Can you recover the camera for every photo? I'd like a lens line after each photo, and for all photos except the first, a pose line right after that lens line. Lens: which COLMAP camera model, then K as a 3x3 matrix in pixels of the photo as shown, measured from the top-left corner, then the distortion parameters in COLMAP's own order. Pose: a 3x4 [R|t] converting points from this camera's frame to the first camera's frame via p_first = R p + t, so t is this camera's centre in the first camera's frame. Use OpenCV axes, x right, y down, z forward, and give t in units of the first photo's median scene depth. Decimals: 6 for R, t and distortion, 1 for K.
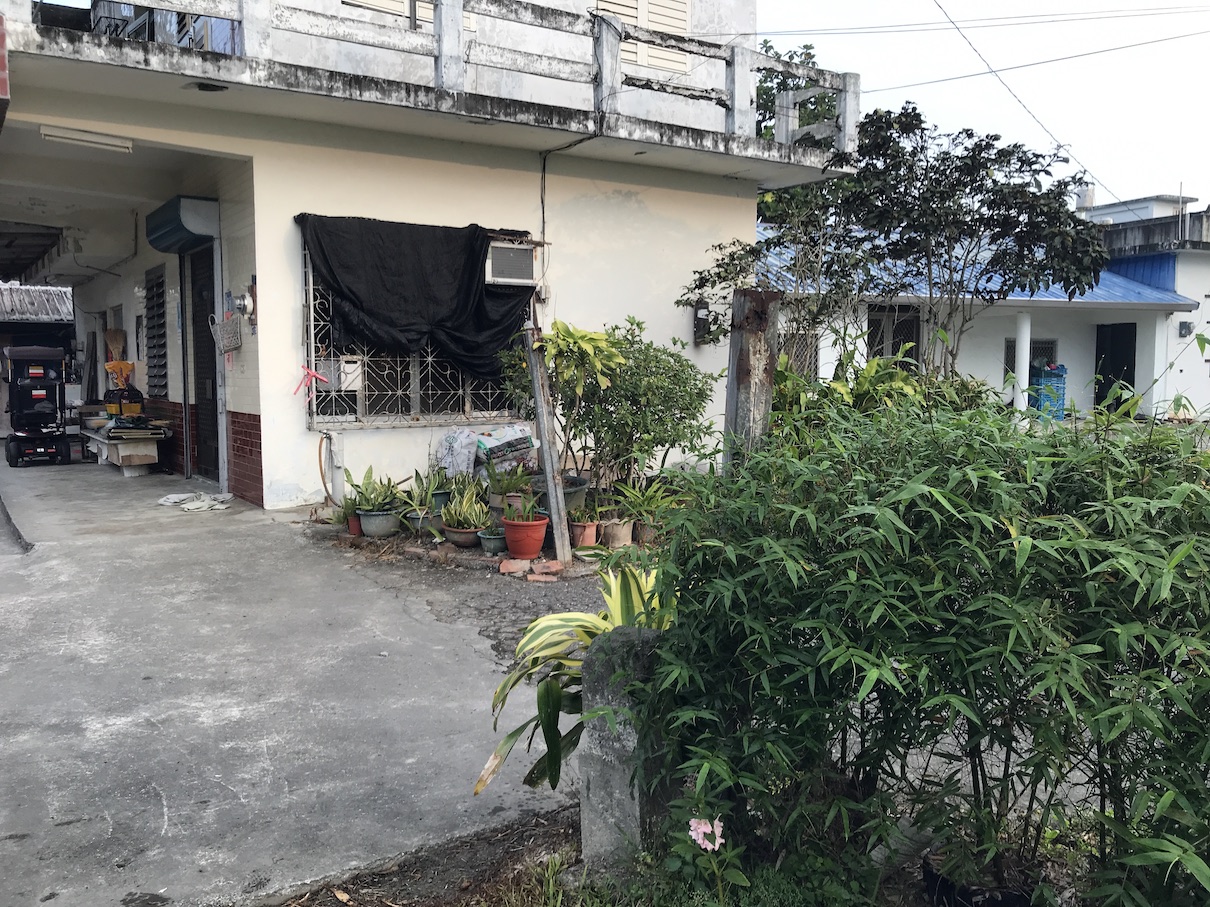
lens RADIAL K [[985.5, 0, 602.0], [0, 985.5, 458.2], [0, 0, 1]] dist [-0.003128, 0.001691]
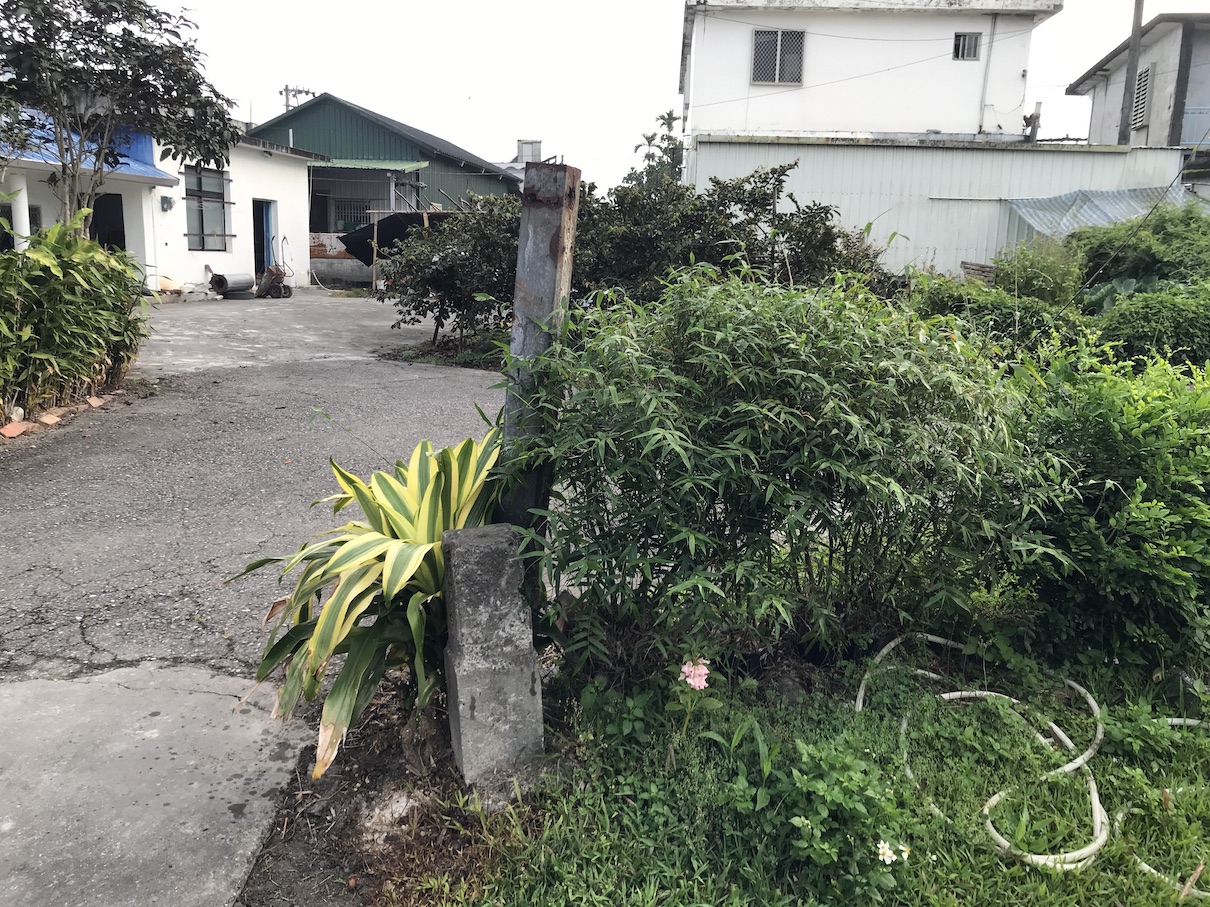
lens RADIAL K [[985.5, 0, 602.3], [0, 985.5, 449.1], [0, 0, 1]] dist [-0.003128, 0.001691]
pose [[0.495892, -0.143962, 0.856368, -0.555254], [0.039592, 0.988885, 0.143312, -0.024040], [-0.867481, -0.037162, 0.496080, 0.351109]]
